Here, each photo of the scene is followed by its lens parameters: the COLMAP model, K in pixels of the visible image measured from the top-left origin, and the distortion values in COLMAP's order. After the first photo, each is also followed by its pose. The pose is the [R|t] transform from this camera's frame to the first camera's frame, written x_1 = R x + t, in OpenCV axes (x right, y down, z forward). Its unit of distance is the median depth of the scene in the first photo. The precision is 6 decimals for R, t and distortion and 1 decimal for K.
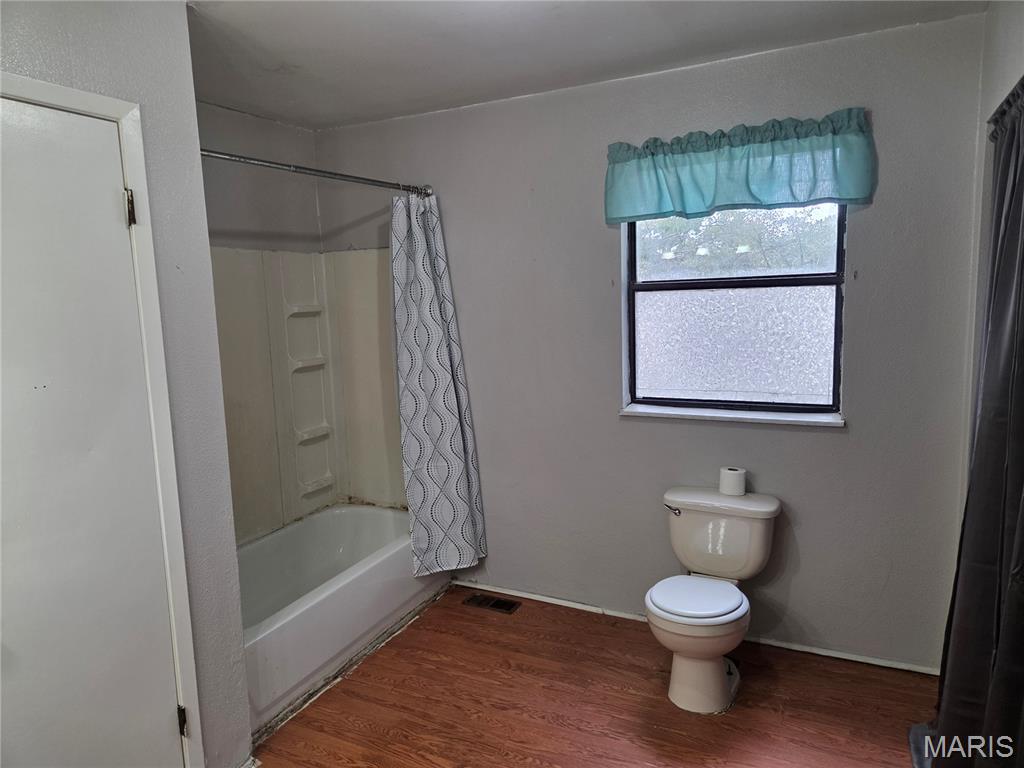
lens RADIAL K [[682.0, 0, 512.0], [0, 682.0, 384.0], [0, 0, 1]] dist [0.056062, -0.052044]
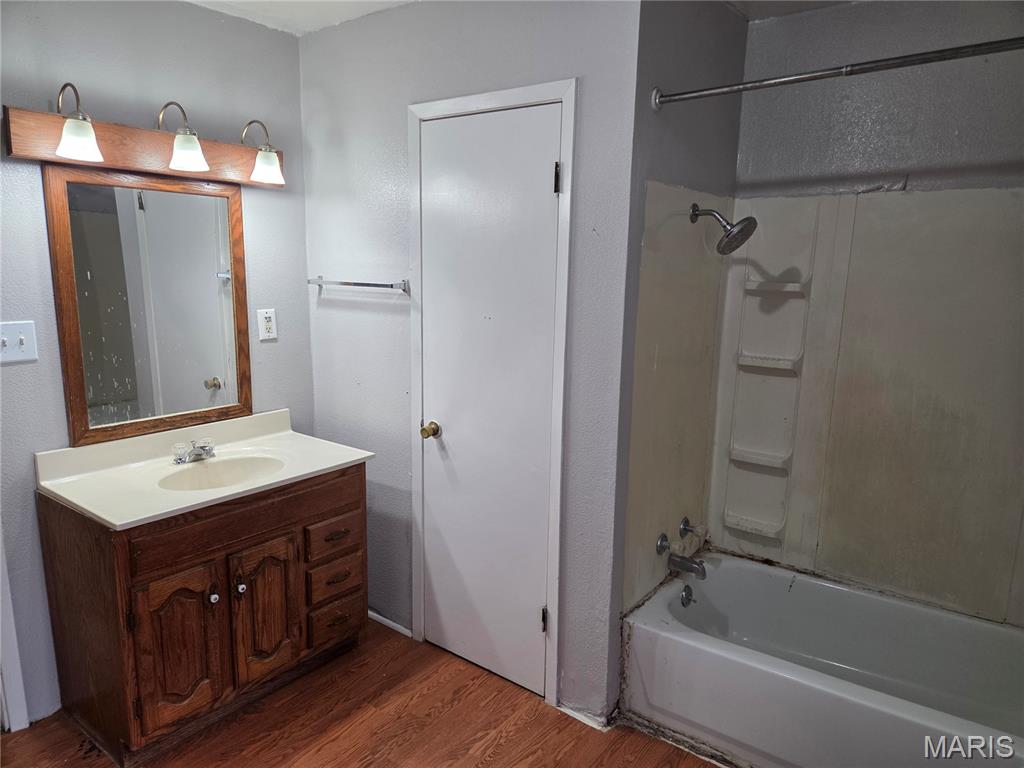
lens RADIAL K [[669.5, 0, 511.2], [0, 669.5, 393.4], [0, 0, 1]] dist [0.047435, -0.045171]
pose [[-0.193781, 0.216635, -0.956827, 0.462480], [-0.139375, 0.959343, 0.245431, -0.132033], [0.971094, 0.180918, -0.155709, 0.881061]]
